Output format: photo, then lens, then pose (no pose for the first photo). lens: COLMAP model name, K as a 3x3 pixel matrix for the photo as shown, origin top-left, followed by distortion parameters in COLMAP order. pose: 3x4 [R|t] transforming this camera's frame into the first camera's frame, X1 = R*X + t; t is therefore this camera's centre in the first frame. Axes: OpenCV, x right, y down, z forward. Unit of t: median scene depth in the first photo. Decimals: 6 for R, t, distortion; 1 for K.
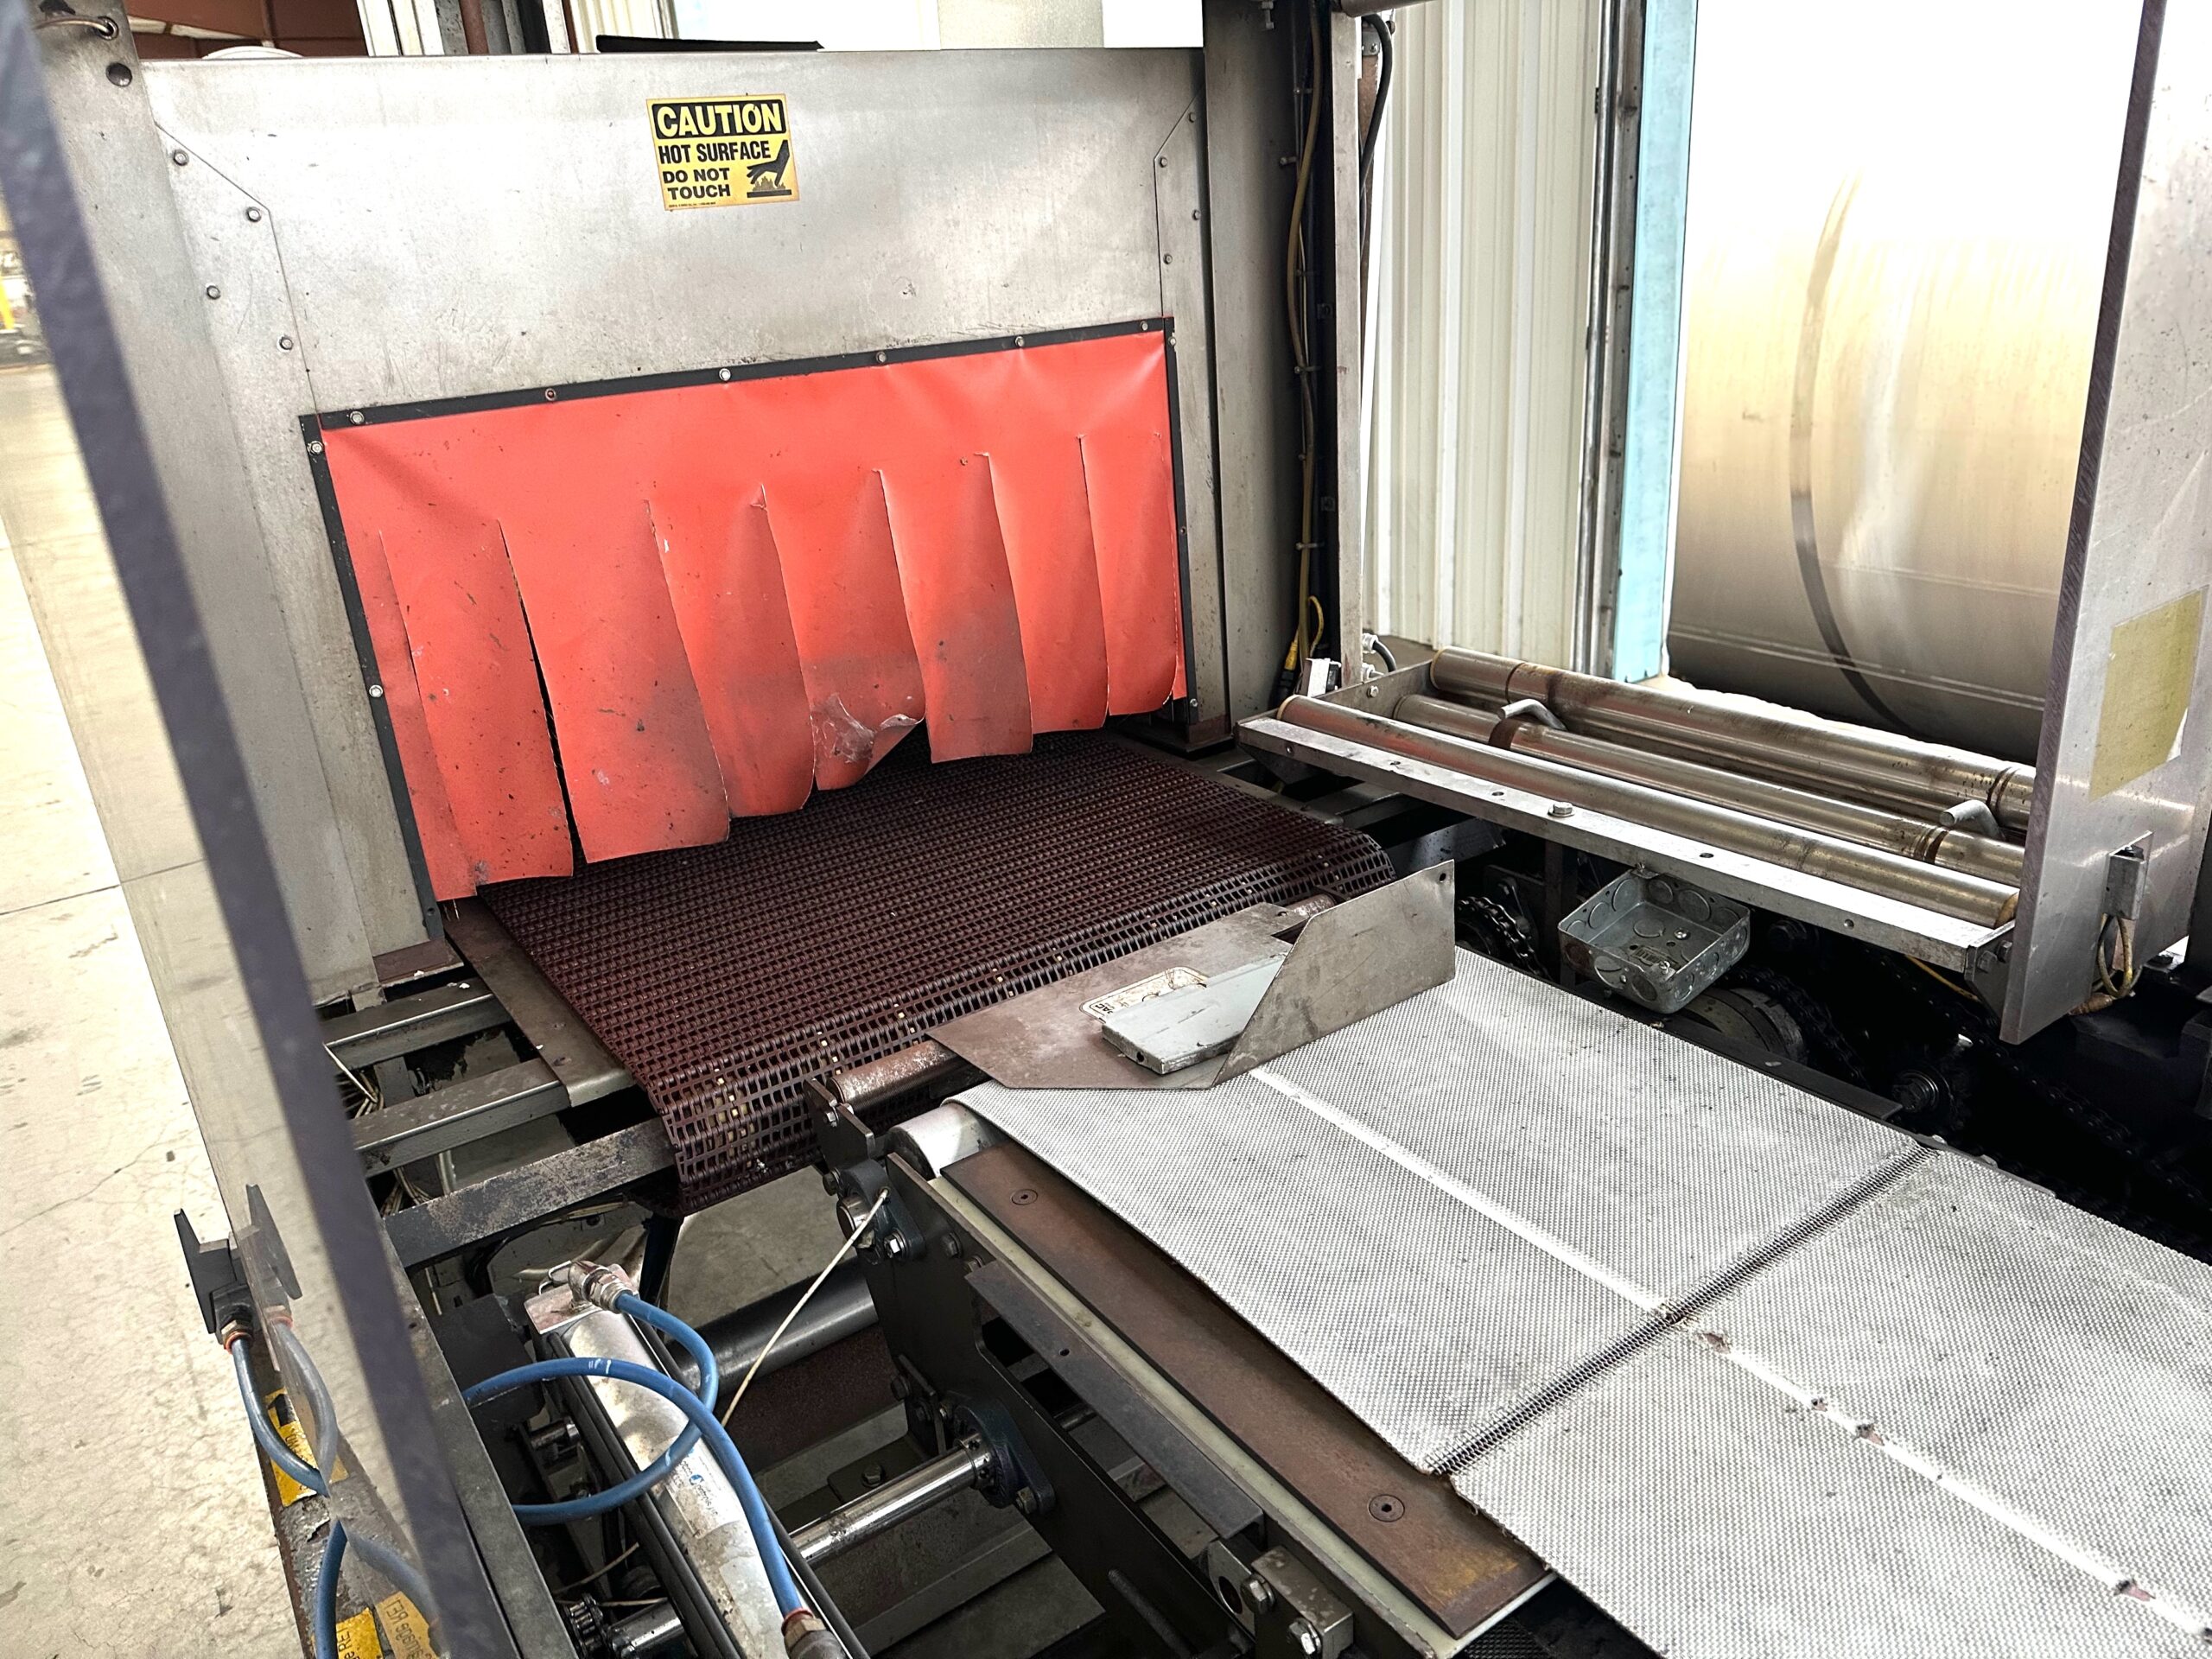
lens RADIAL K [[1551.0, 0, 1094.5], [0, 1551.0, 831.8], [0, 0, 1]] dist [0.034102, -0.046634]
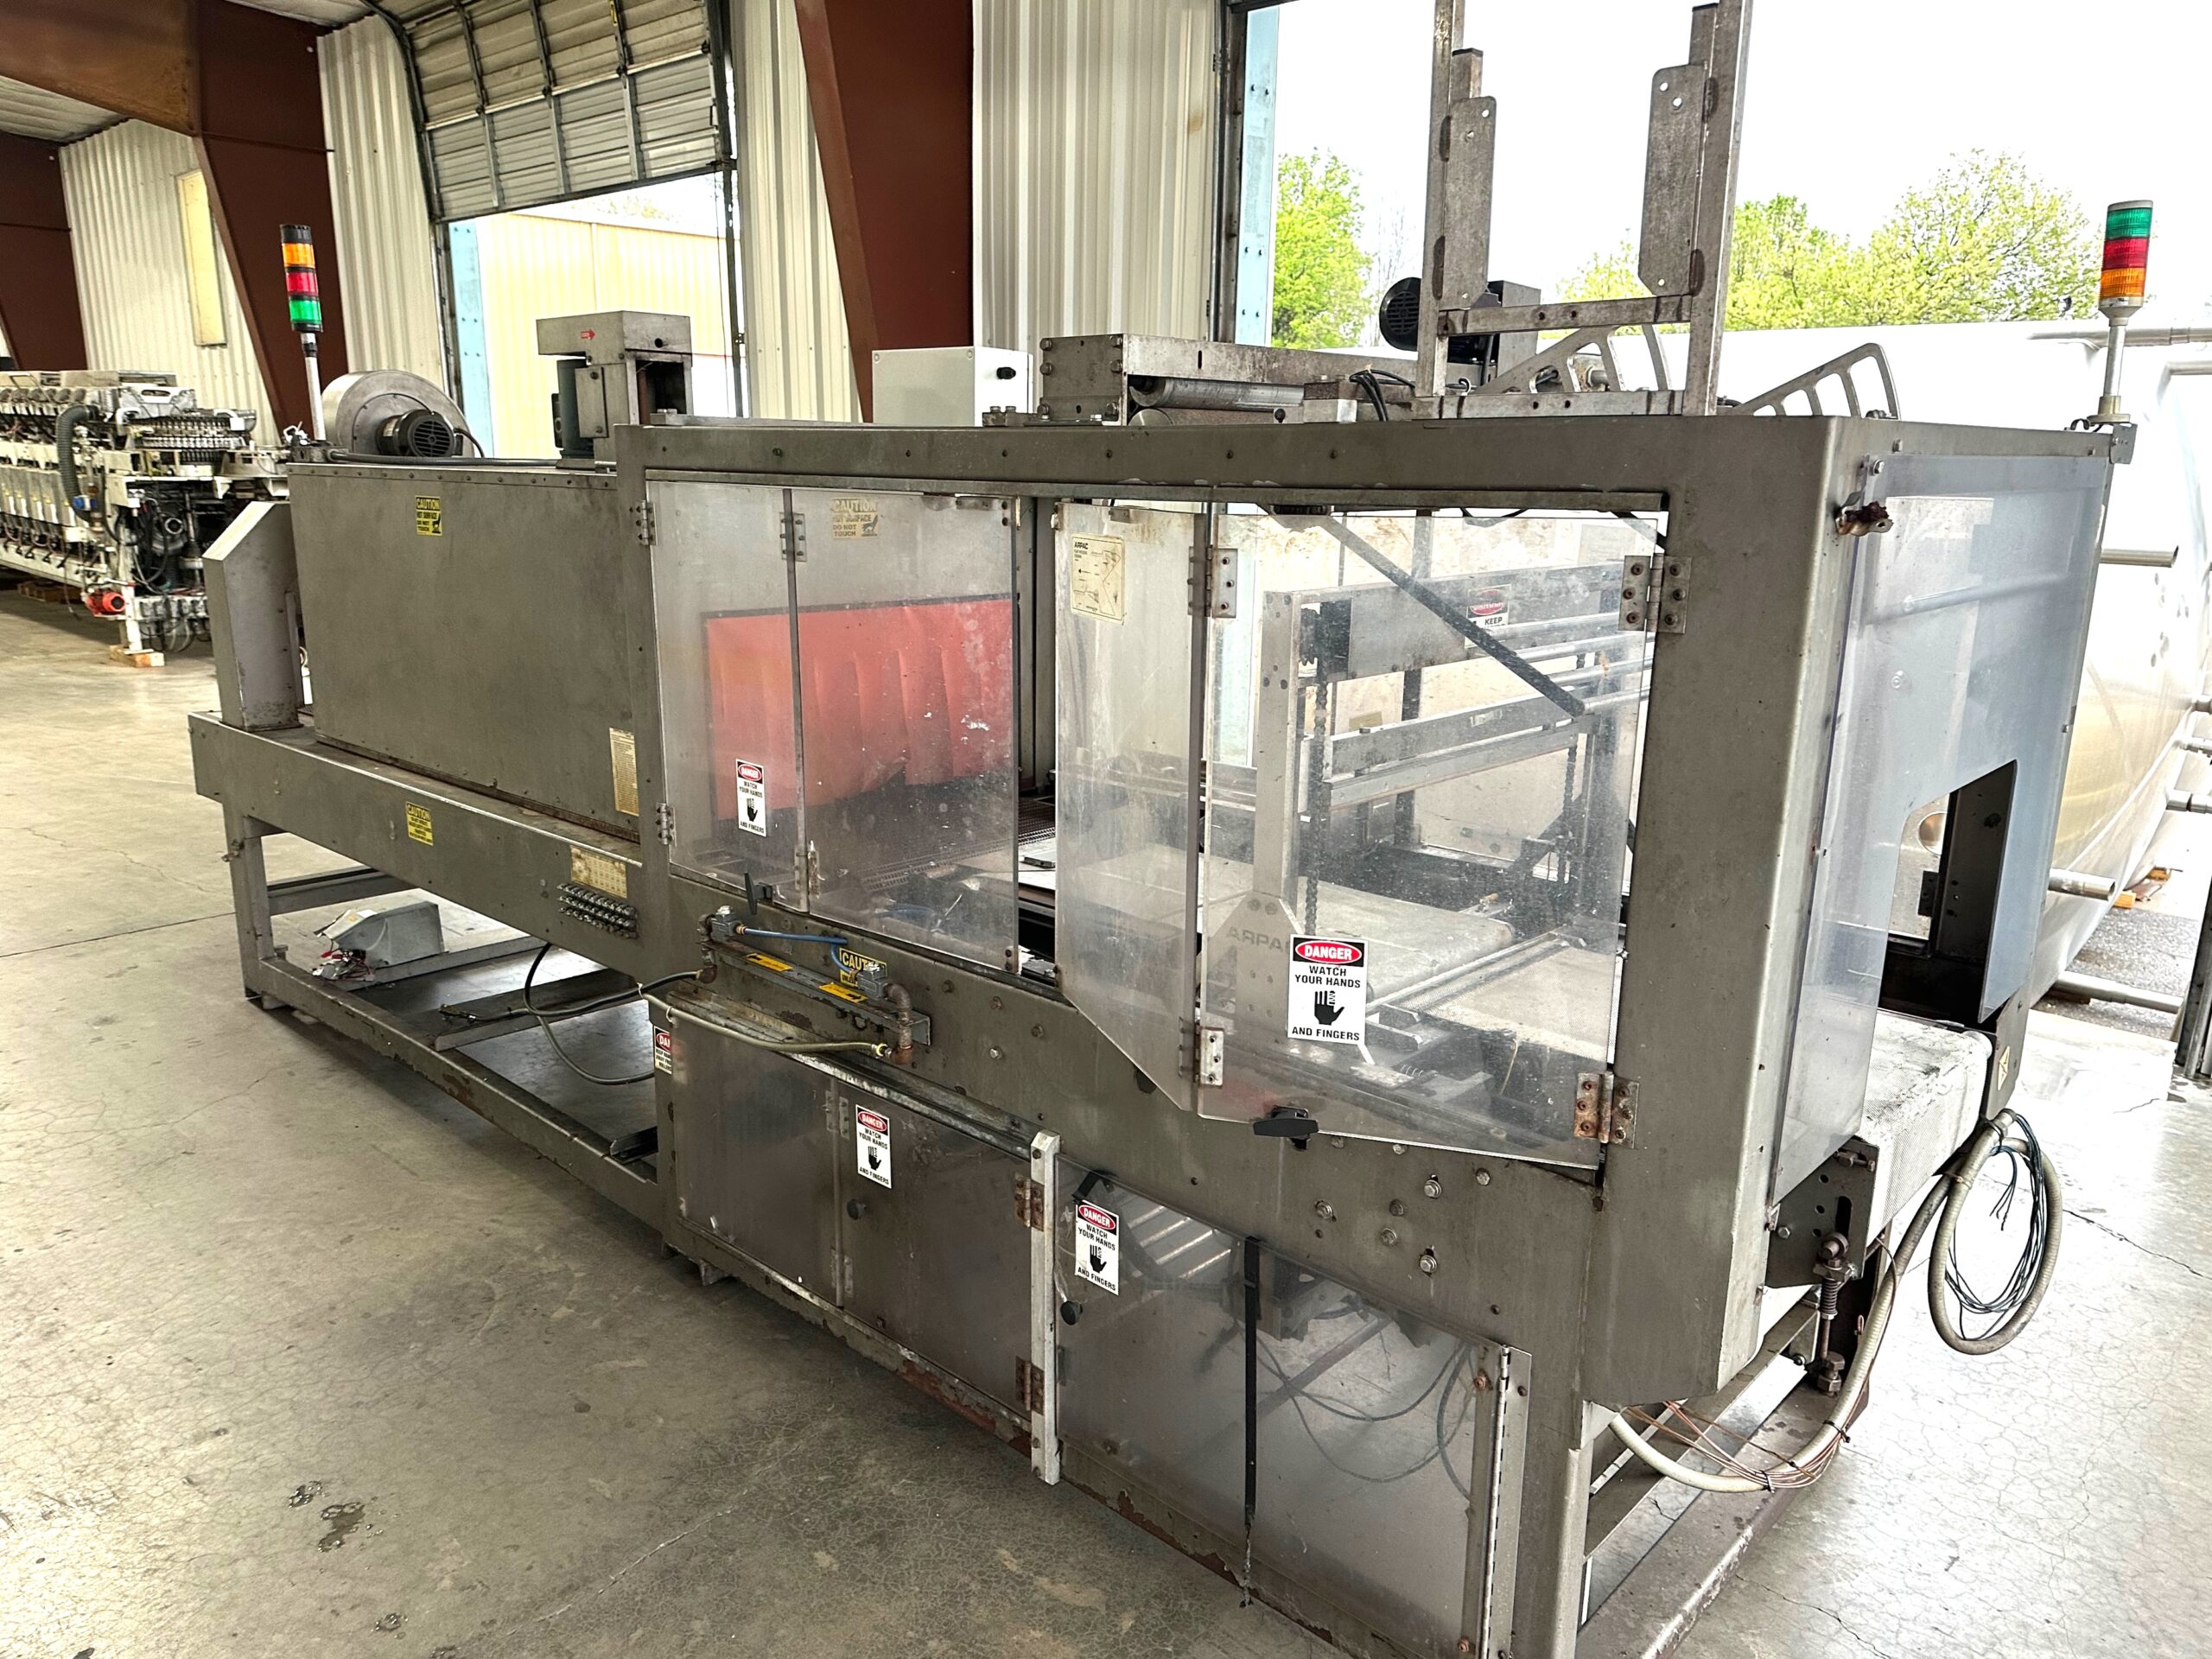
lens RADIAL K [[1551.0, 0, 1092.1], [0, 1551.0, 831.8], [0, 0, 1]] dist [0.034102, -0.046634]
pose [[0.972197, 0.039600, 0.230794, -0.411999], [-0.007022, 0.990084, -0.140299, 0.378491], [-0.234061, 0.134778, 0.962835, -1.328647]]
